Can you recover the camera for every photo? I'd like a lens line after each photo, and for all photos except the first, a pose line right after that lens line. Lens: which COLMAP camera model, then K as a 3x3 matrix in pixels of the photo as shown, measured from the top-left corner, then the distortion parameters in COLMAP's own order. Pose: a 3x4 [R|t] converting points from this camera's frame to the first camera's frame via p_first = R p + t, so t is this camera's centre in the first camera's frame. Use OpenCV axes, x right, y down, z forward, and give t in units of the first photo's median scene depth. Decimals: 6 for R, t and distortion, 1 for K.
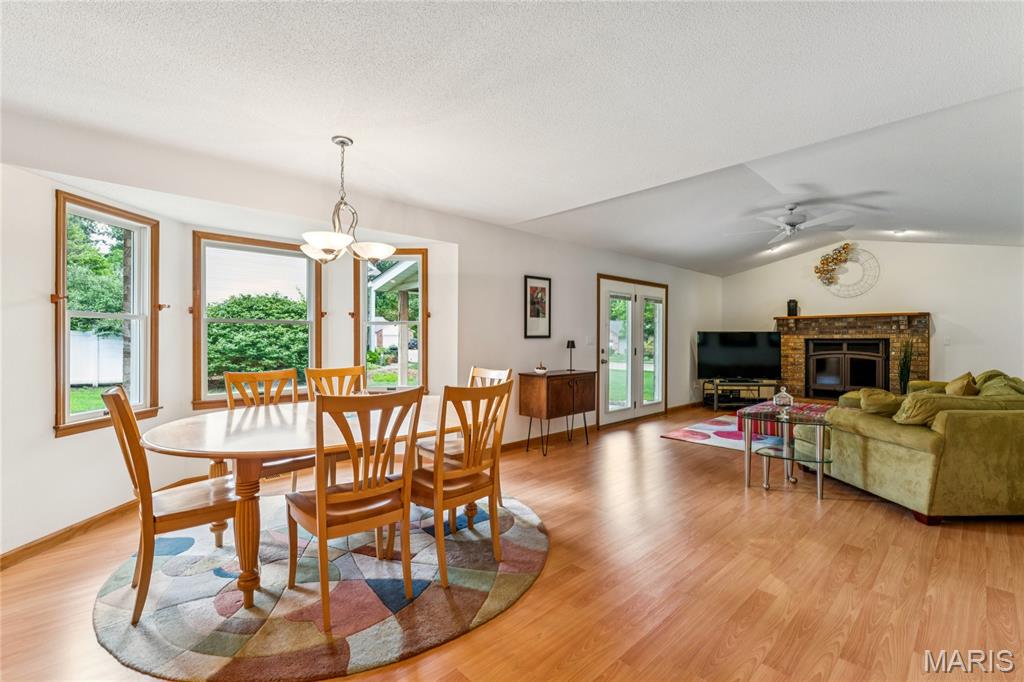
lens RADIAL K [[448.3, 0, 508.2], [0, 448.3, 338.8], [0, 0, 1]] dist [-0.004545, 0.001306]
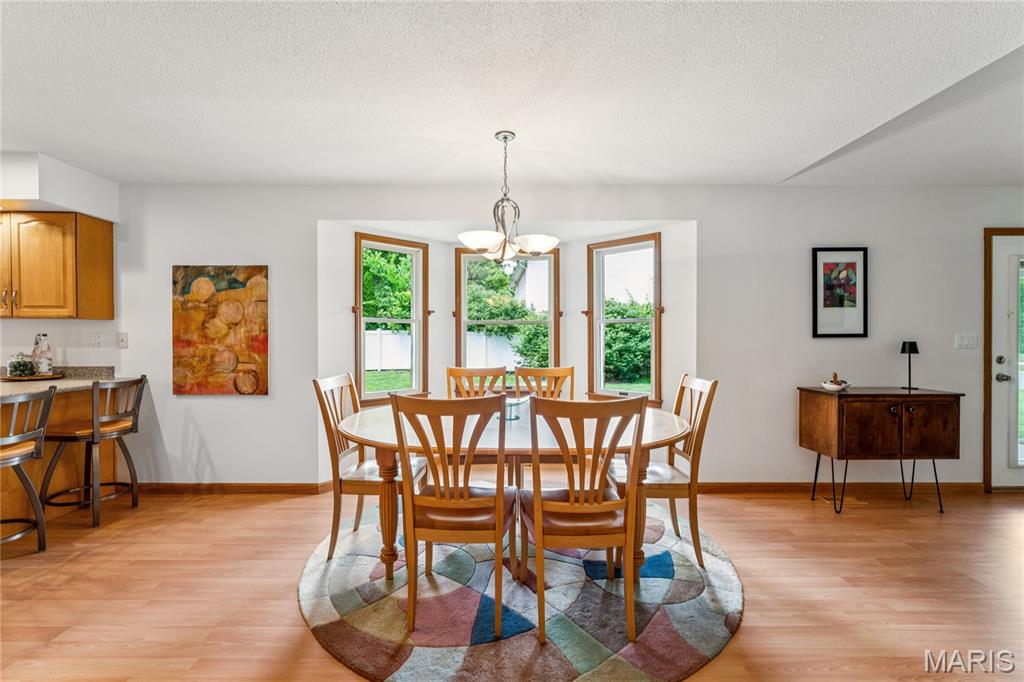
lens RADIAL K [[448.3, 0, 496.1], [0, 448.3, 338.9], [0, 0, 1]] dist [-0.004545, 0.001306]
pose [[0.730364, 0.002616, -0.683053, 0.146024], [-0.000927, 0.999996, 0.002839, -0.001027], [0.683058, -0.001440, 0.730363, 0.141373]]
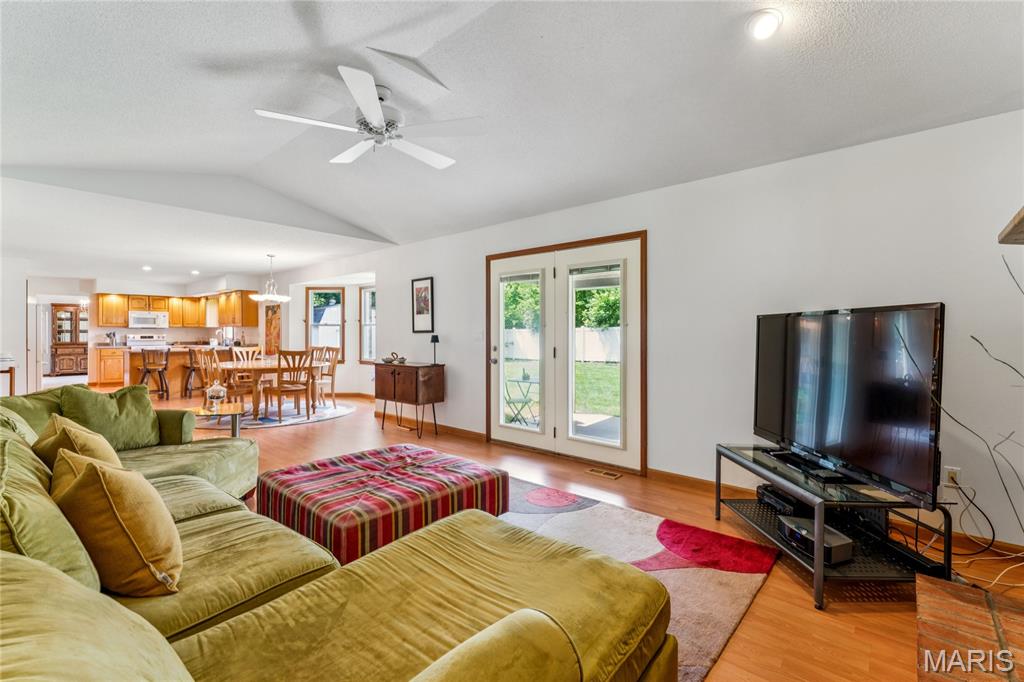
lens RADIAL K [[448.3, 0, 510.7], [0, 448.3, 333.0], [0, 0, 1]] dist [-0.004545, 0.001306]
pose [[0.095162, -0.001696, -0.995460, 1.176432], [-0.000705, 0.999998, -0.001771, 0.000869], [0.995462, 0.000870, 0.095161, 1.085689]]
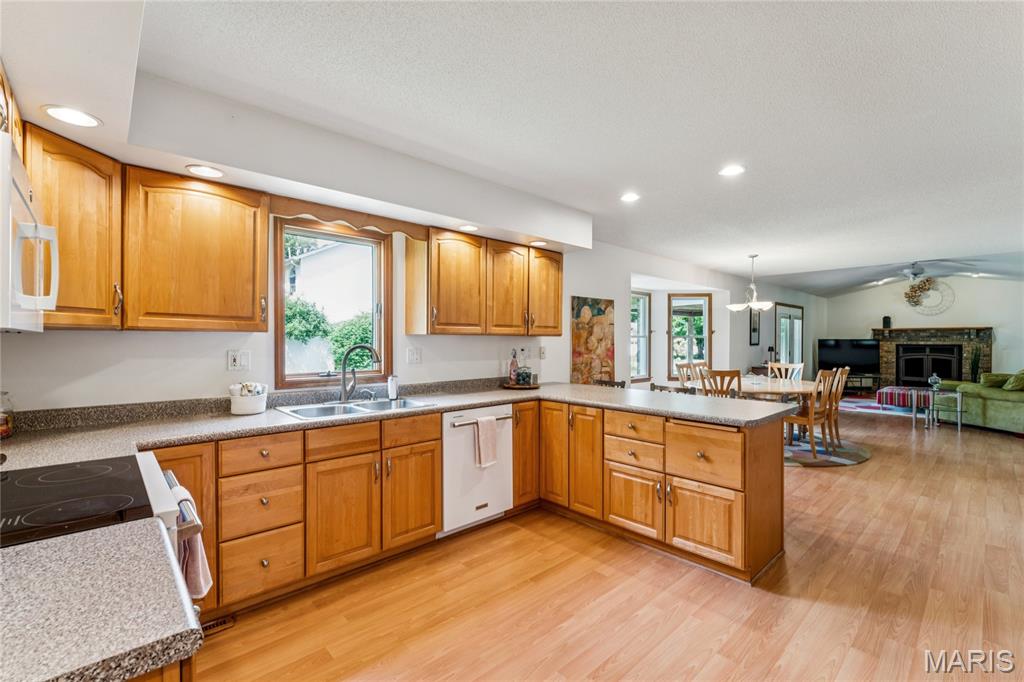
lens RADIAL K [[448.3, 0, 508.8], [0, 448.3, 343.9], [0, 0, 1]] dist [-0.004545, 0.001306]
pose [[0.999960, 0.001815, -0.008813, -0.778552], [-0.001713, 0.999931, 0.011640, -0.022707], [0.008834, -0.011624, 0.999893, -0.592412]]
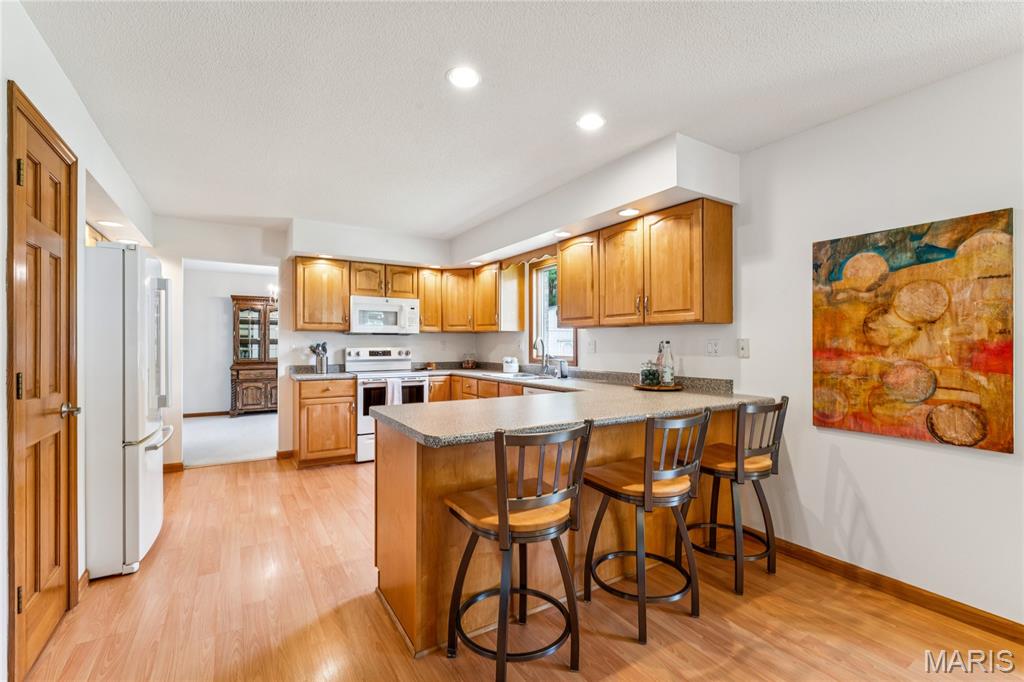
lens RADIAL K [[448.3, 0, 514.5], [0, 448.3, 346.0], [0, 0, 1]] dist [-0.004545, 0.001306]
pose [[-0.189107, 0.000863, -0.981956, -0.138666], [-0.001242, 0.999999, 0.001118, 0.000369], [0.981956, 0.001431, -0.189105, 0.079246]]
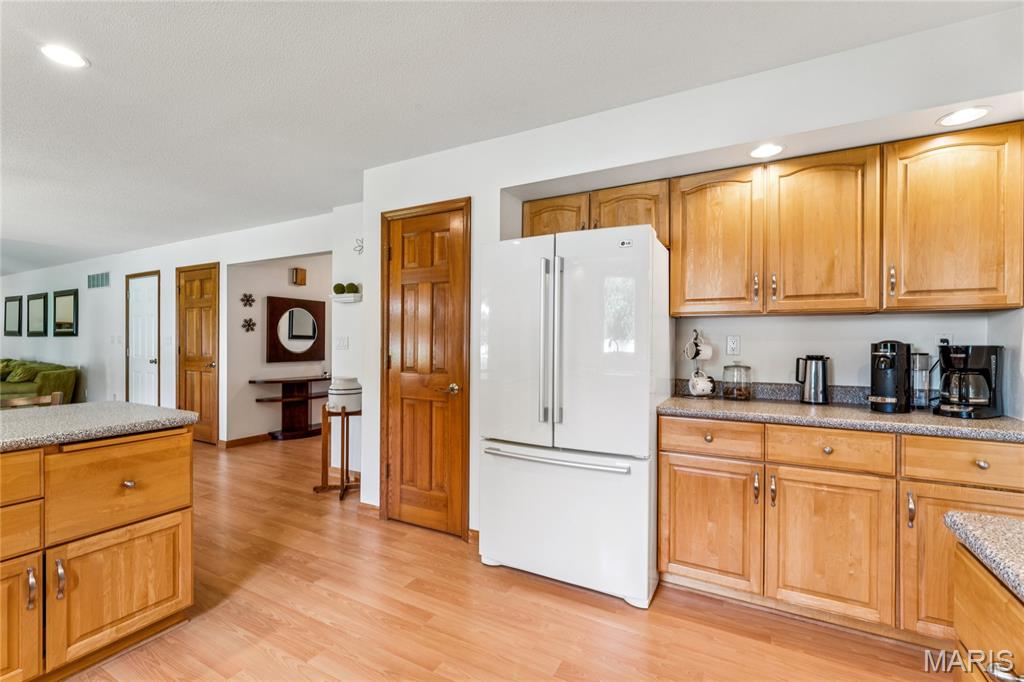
lens RADIAL K [[448.3, 0, 518.3], [0, 448.3, 342.8], [0, 0, 1]] dist [-0.004545, 0.001306]
pose [[-0.320713, -0.006124, 0.947157, -0.969205], [-0.005417, 0.999975, 0.004631, -0.002124], [-0.947161, -0.003645, -0.320738, -0.270334]]
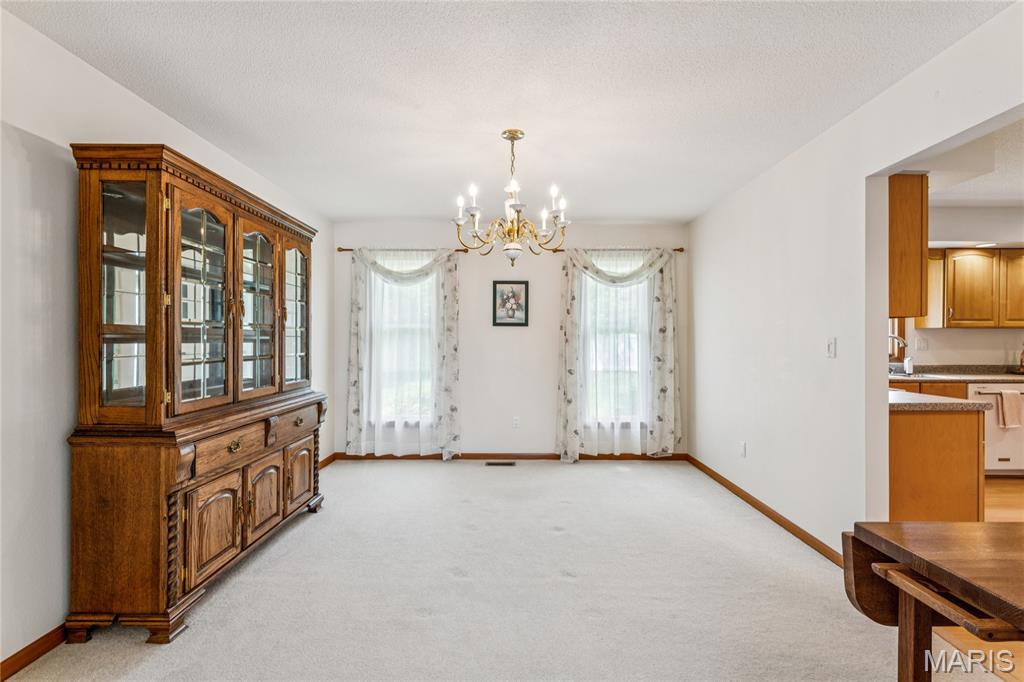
lens RADIAL K [[448.3, 0, 513.9], [0, 448.3, 341.1], [0, 0, 1]] dist [-0.004545, 0.001306]
pose [[0.734819, 0.003192, -0.678256, -0.916303], [-0.001337, 0.999994, 0.003259, -0.005327], [0.678262, -0.001488, 0.734819, -1.127486]]
